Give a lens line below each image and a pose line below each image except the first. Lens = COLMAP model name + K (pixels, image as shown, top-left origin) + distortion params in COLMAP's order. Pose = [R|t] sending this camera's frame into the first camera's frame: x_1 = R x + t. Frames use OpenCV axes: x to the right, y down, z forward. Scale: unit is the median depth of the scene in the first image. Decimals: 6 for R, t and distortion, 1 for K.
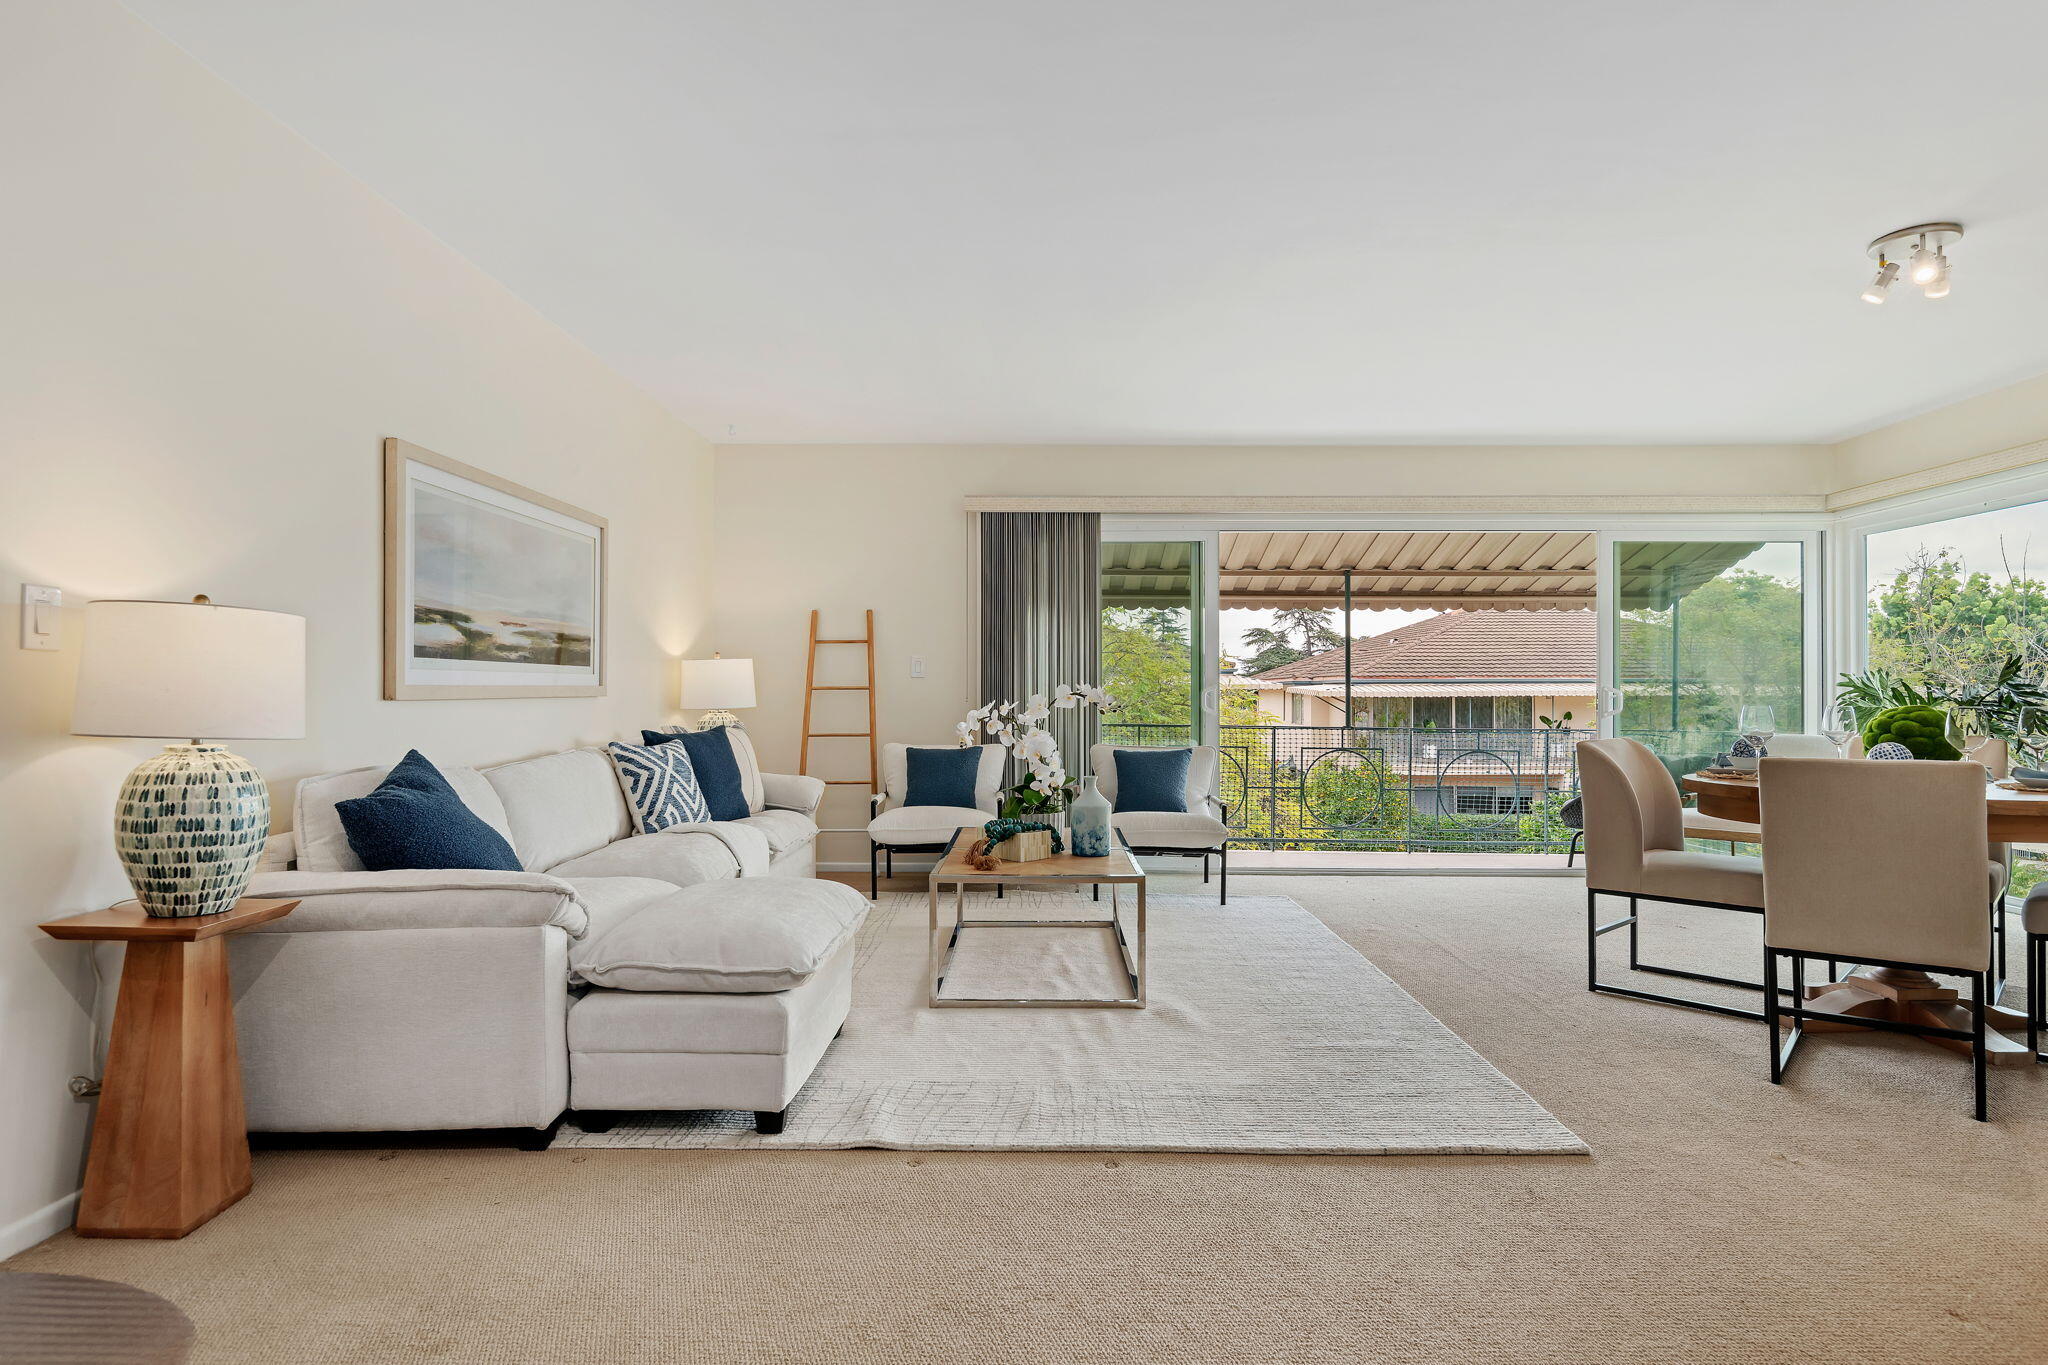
lens RADIAL K [[1100.5, 0, 1027.9], [0, 1100.5, 687.9], [0, 0, 1]] dist [0.000976, 0.000479]
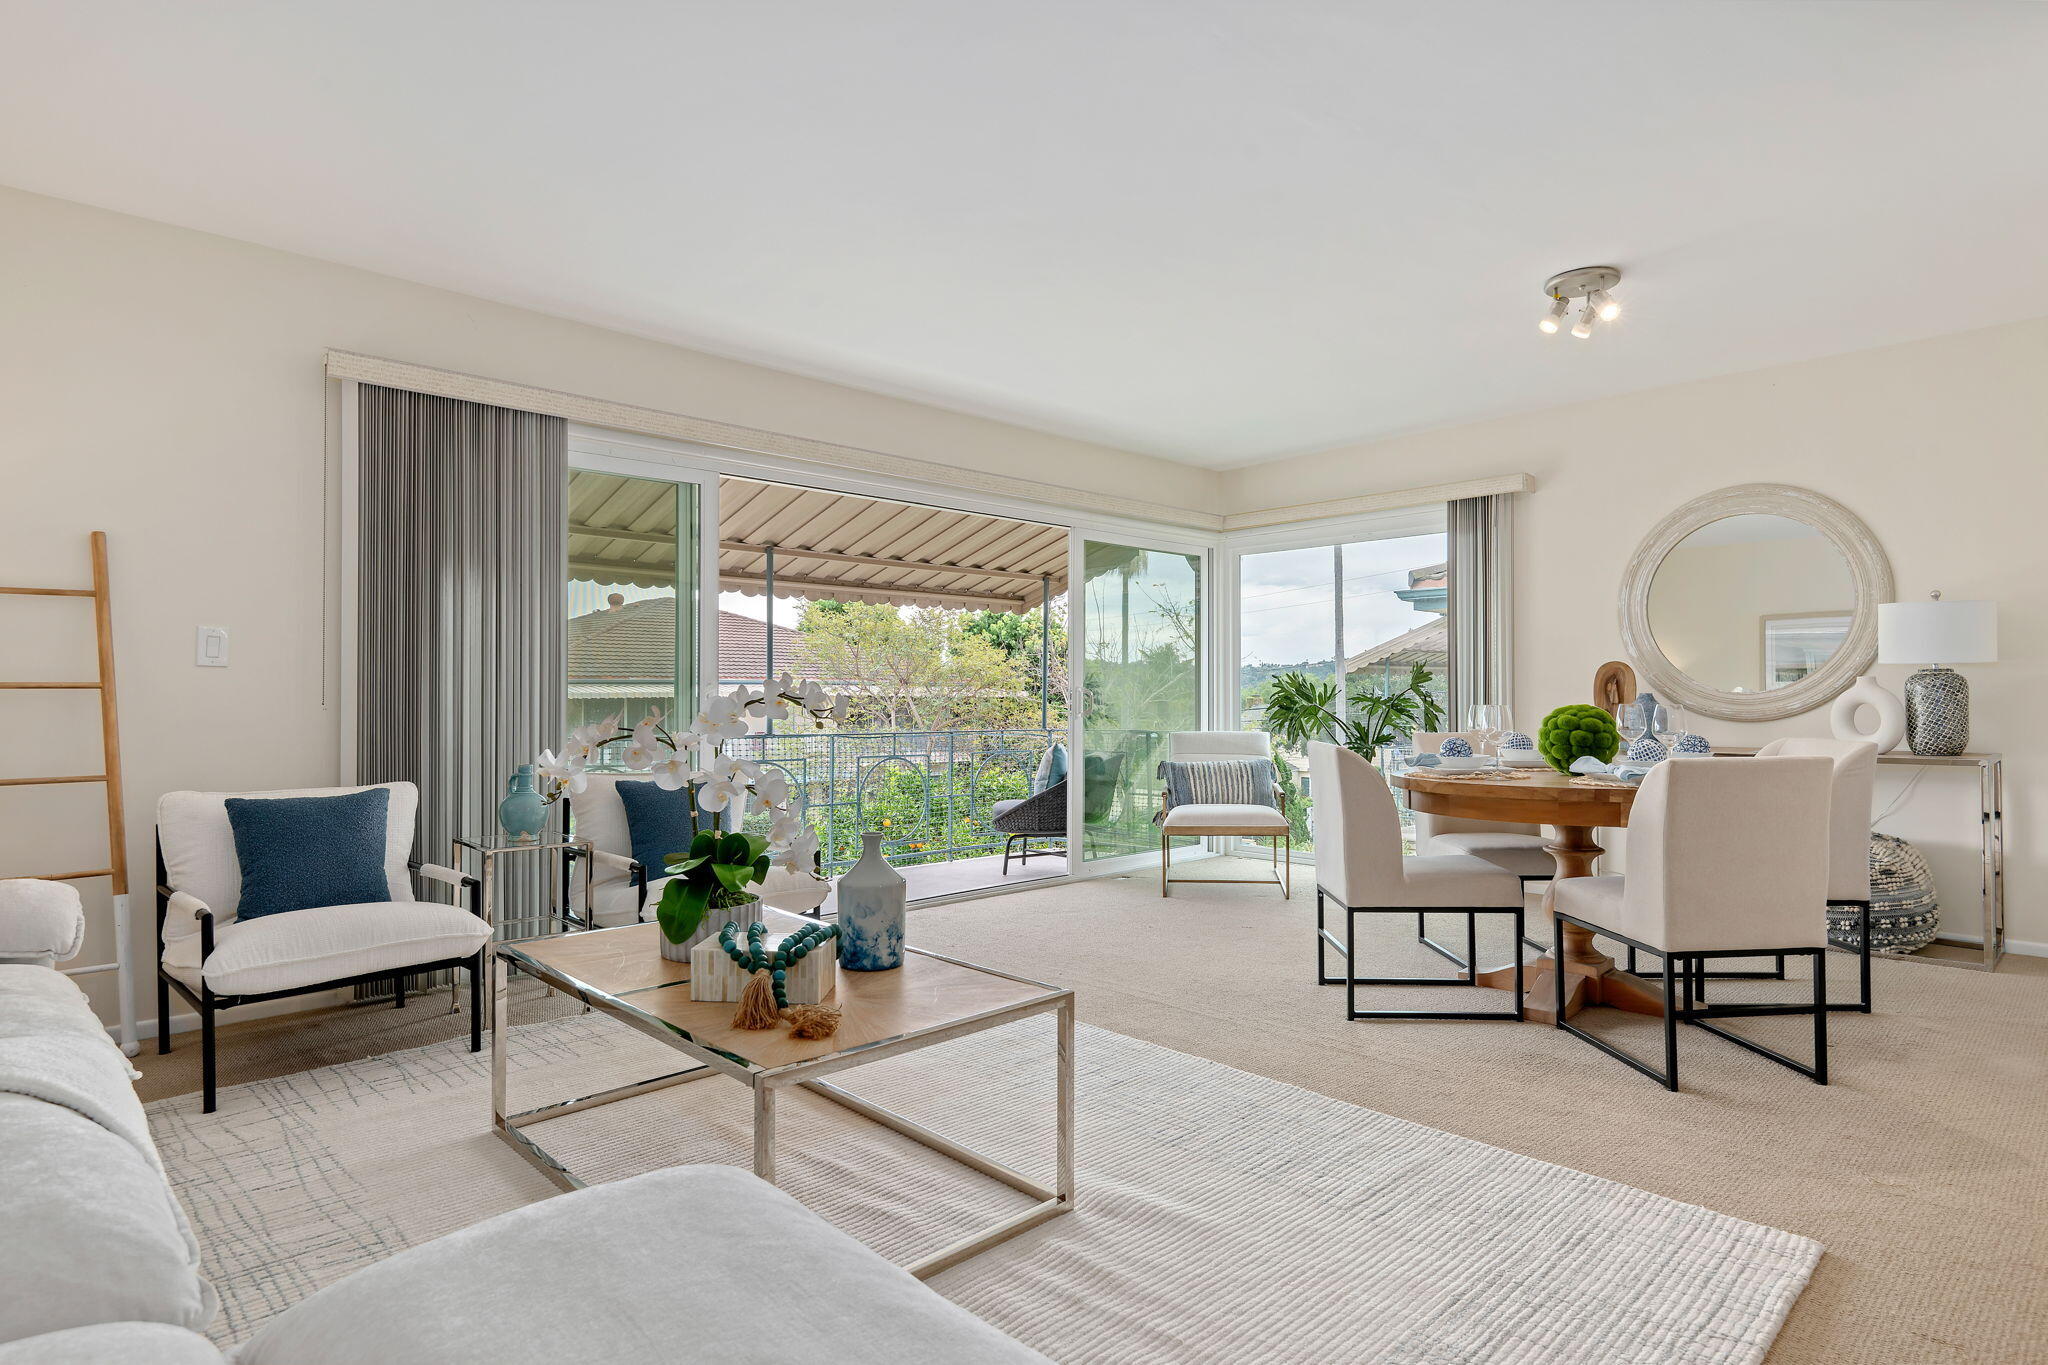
lens RADIAL K [[1100.5, 0, 1027.9], [0, 1100.5, 687.9], [0, 0, 1]] dist [0.000976, 0.000479]
pose [[0.709734, 0.002154, 0.704467, -0.313970], [-0.001448, 0.999998, -0.001599, 0.001932], [-0.704469, 0.000115, 0.709735, 0.530225]]
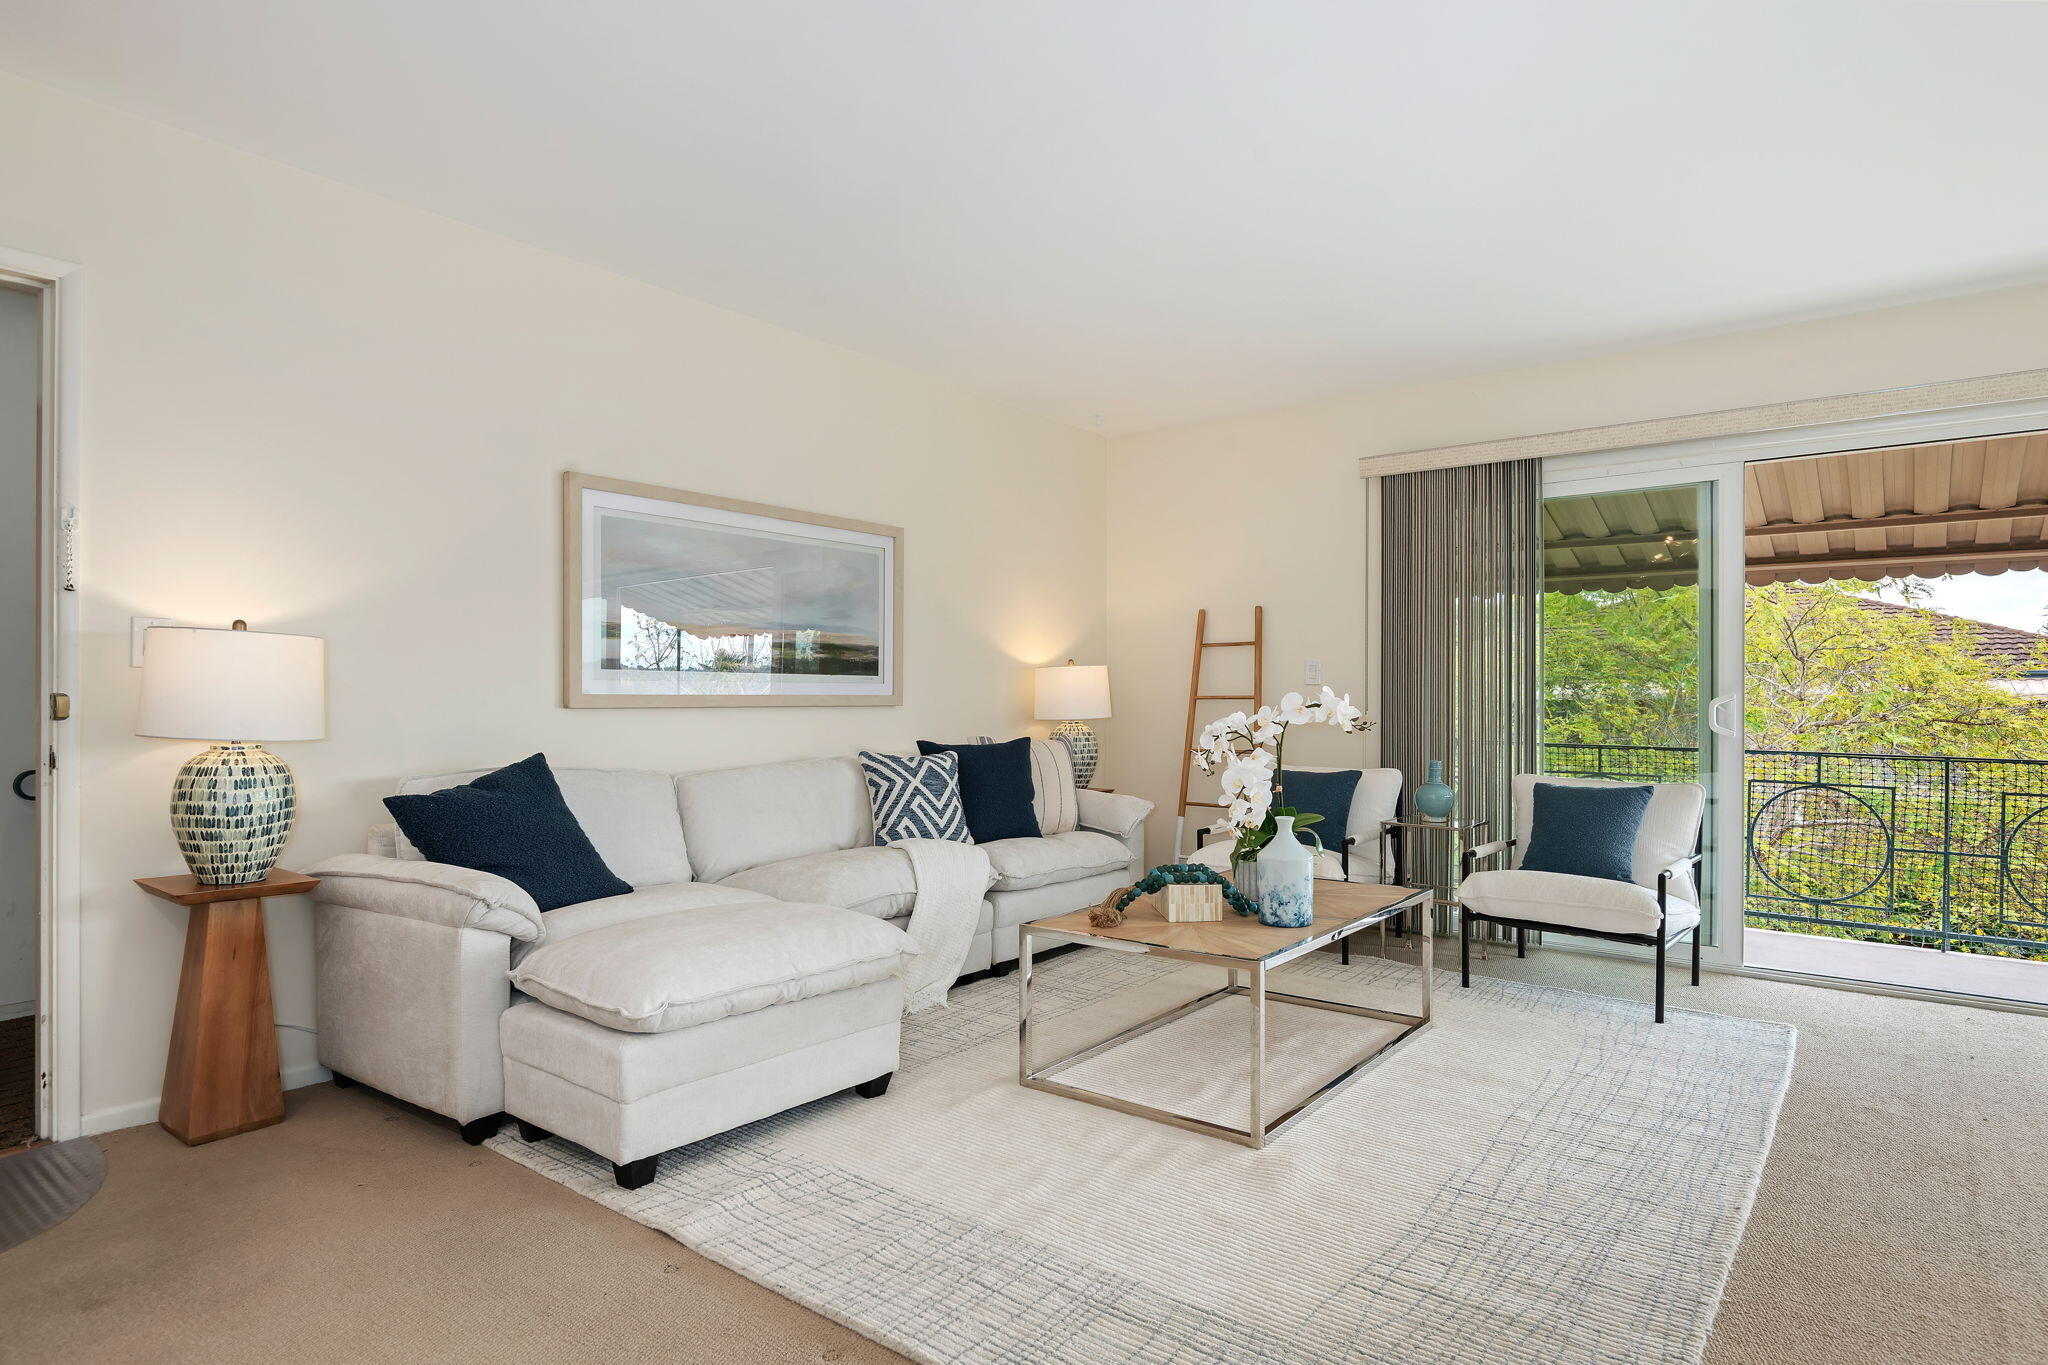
lens RADIAL K [[1131.6, 0, 1030.9], [0, 1131.6, 690.2], [0, 0, 1]] dist [-0.001617, -0.000616]
pose [[0.798831, -0.001370, -0.601554, 0.391137], [-0.001758, 0.999988, -0.004611, -0.001885], [0.601553, 0.004741, 0.798819, 0.296126]]
